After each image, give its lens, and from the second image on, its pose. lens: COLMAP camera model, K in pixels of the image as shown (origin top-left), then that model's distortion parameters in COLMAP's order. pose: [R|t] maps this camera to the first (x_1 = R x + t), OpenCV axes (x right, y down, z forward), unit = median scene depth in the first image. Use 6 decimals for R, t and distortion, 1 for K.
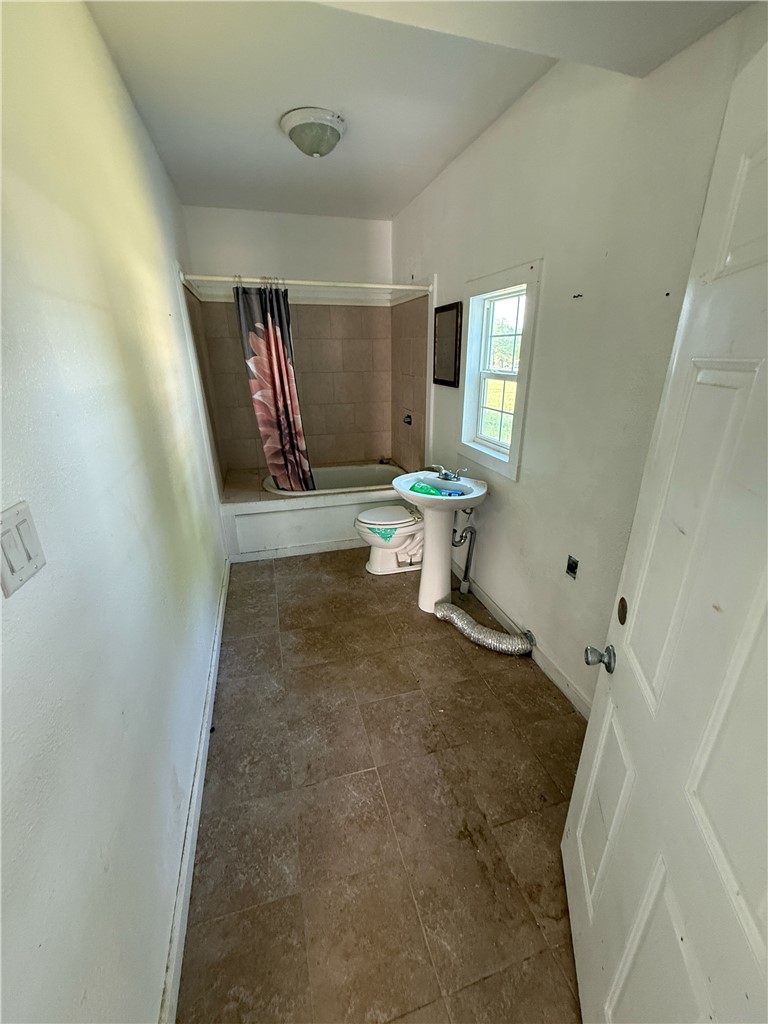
lens RADIAL K [[408.9, 0, 385.6], [0, 408.9, 512.7], [0, 0, 1]] dist [0.003065, 0.000450]
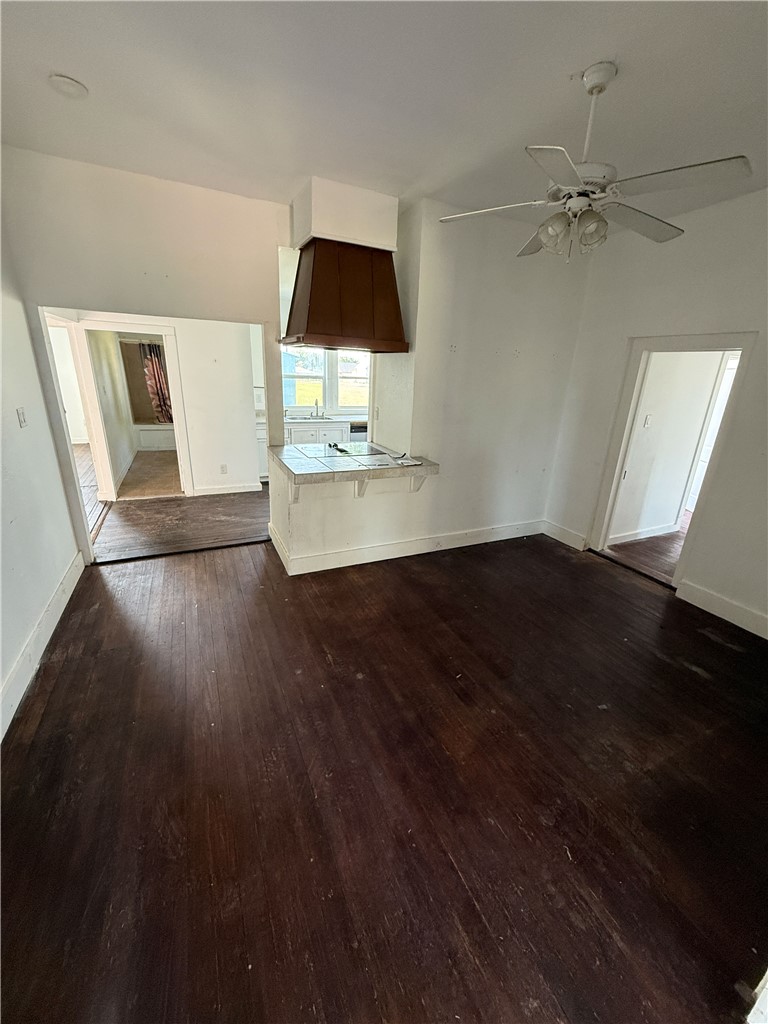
lens RADIAL K [[408.9, 0, 383.4], [0, 408.9, 512.8], [0, 0, 1]] dist [0.003065, 0.000450]
pose [[0.987789, -0.012079, 0.155332, 0.750358], [0.017716, 0.999232, -0.034957, 0.663202], [-0.154790, 0.037282, 0.987244, -1.783485]]
